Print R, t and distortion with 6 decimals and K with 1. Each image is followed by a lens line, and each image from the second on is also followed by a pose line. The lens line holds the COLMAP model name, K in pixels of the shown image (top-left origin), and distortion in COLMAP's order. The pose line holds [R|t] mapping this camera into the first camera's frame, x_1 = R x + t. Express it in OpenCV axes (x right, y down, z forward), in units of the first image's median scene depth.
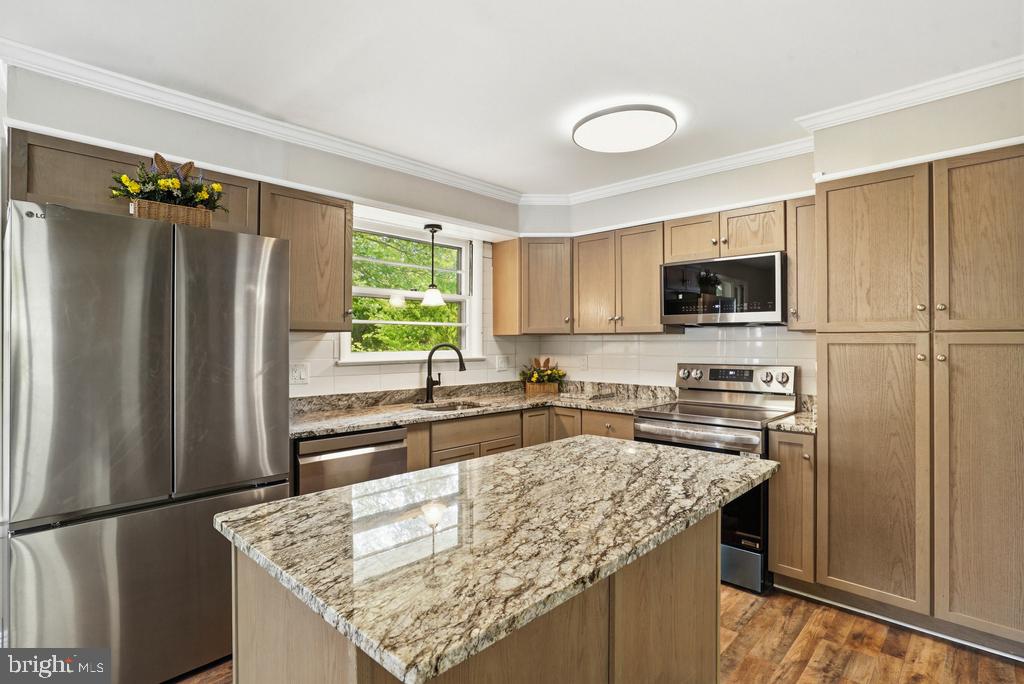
lens RADIAL K [[509.2, 0, 509.3], [0, 509.2, 338.3], [0, 0, 1]] dist [-0.059311, 0.027623]
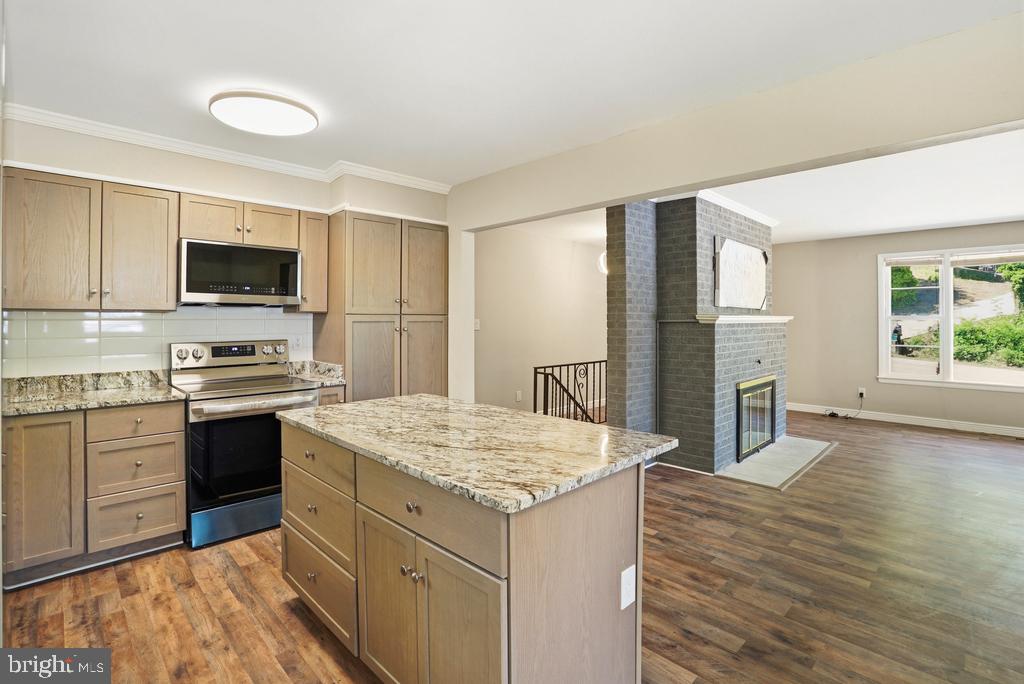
lens RADIAL K [[485.0, 0, 508.3], [0, 485.0, 320.4], [0, 0, 1]] dist [-0.059278, 0.022550]
pose [[0.031753, 0.001173, 0.999495, -0.595165], [-0.006038, 0.999981, -0.000982, 0.004088], [-0.999478, -0.006004, 0.031759, 0.386133]]
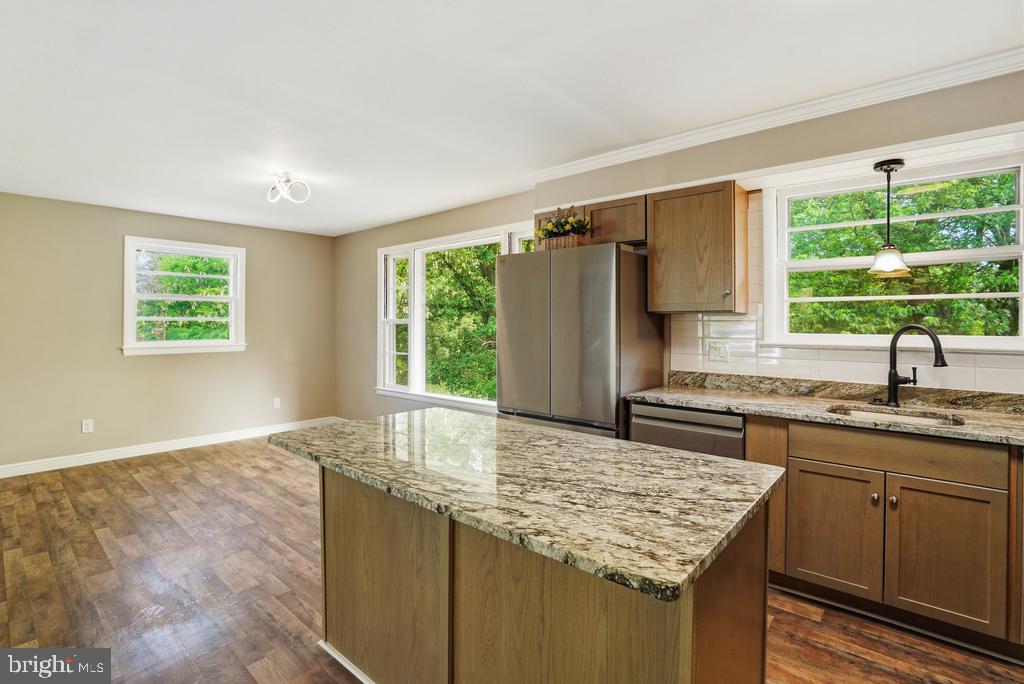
lens RADIAL K [[485.0, 0, 508.3], [0, 485.0, 320.4], [0, 0, 1]] dist [-0.059278, 0.022550]
pose [[0.045322, -0.003325, -0.998967, 0.553600], [0.007476, 0.999968, -0.002990, 0.002450], [0.998944, -0.007333, 0.045345, 0.475887]]
